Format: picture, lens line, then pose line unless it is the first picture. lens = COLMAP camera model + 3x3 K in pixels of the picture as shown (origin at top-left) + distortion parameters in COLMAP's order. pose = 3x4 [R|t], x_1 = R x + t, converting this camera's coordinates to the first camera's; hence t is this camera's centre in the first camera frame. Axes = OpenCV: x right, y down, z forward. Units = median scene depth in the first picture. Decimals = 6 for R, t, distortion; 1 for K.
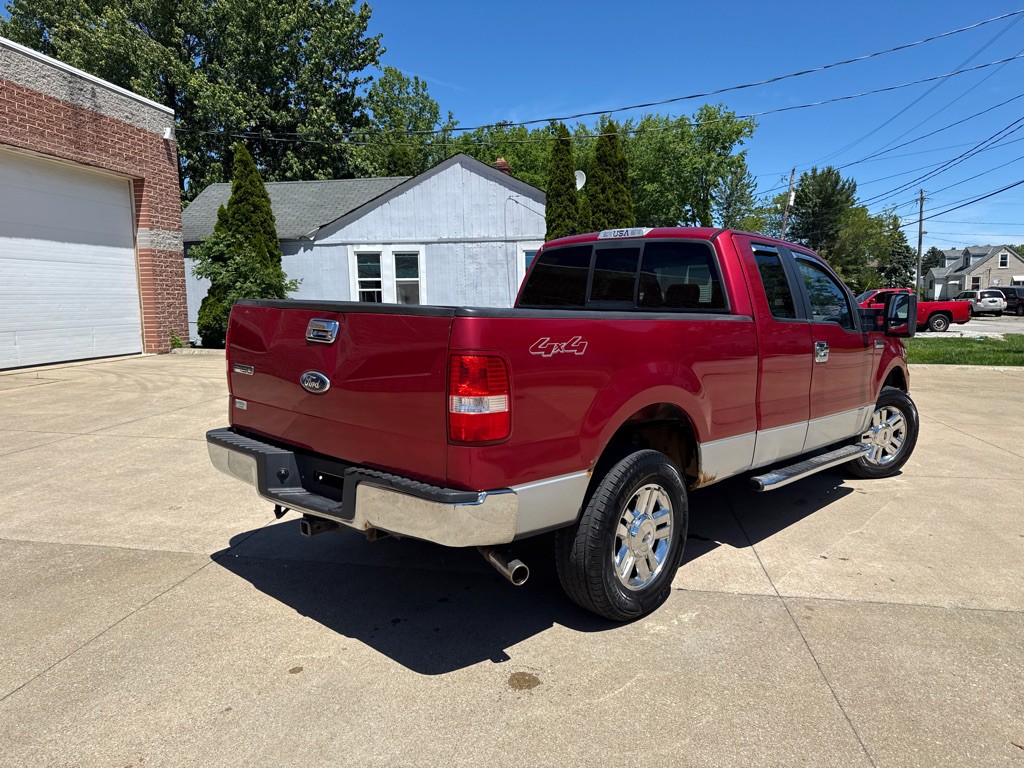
lens RADIAL K [[709.0, 0, 524.3], [0, 709.0, 405.0], [0, 0, 1]] dist [0.041117, -0.056077]
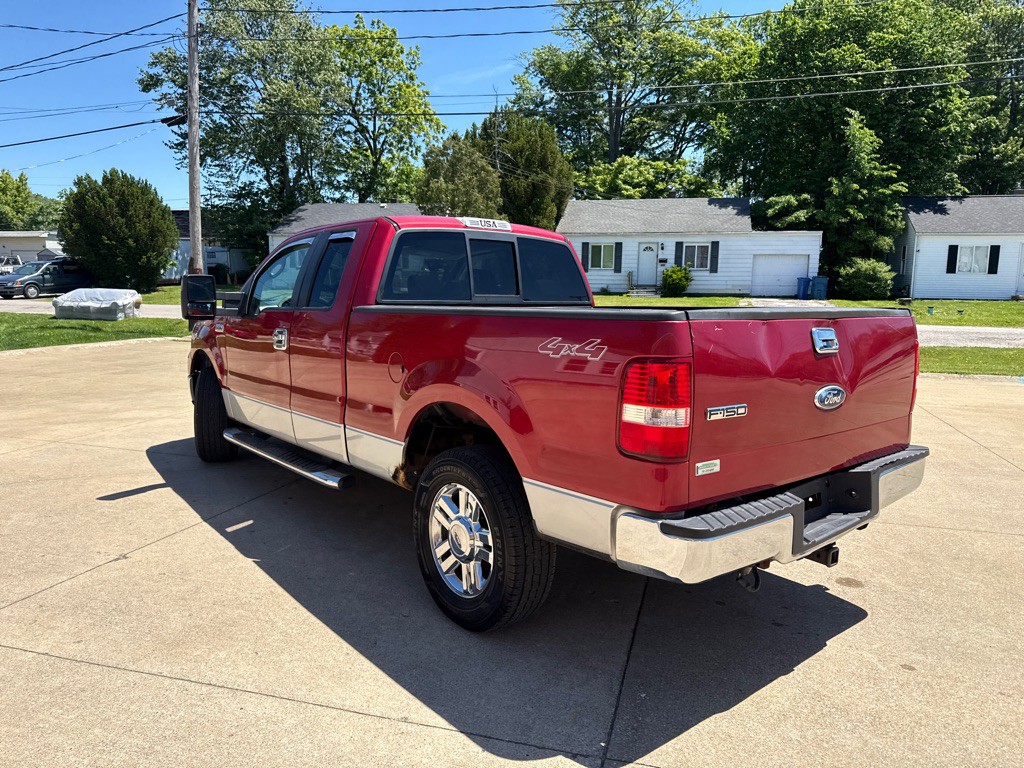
lens RADIAL K [[709.0, 0, 523.9], [0, 709.0, 395.2], [0, 0, 1]] dist [0.041117, -0.056077]
pose [[0.137723, -0.157451, 0.977876, -0.281148], [0.130935, 0.981514, 0.139596, -0.048301], [-0.981778, 0.108812, 0.155793, 0.280992]]
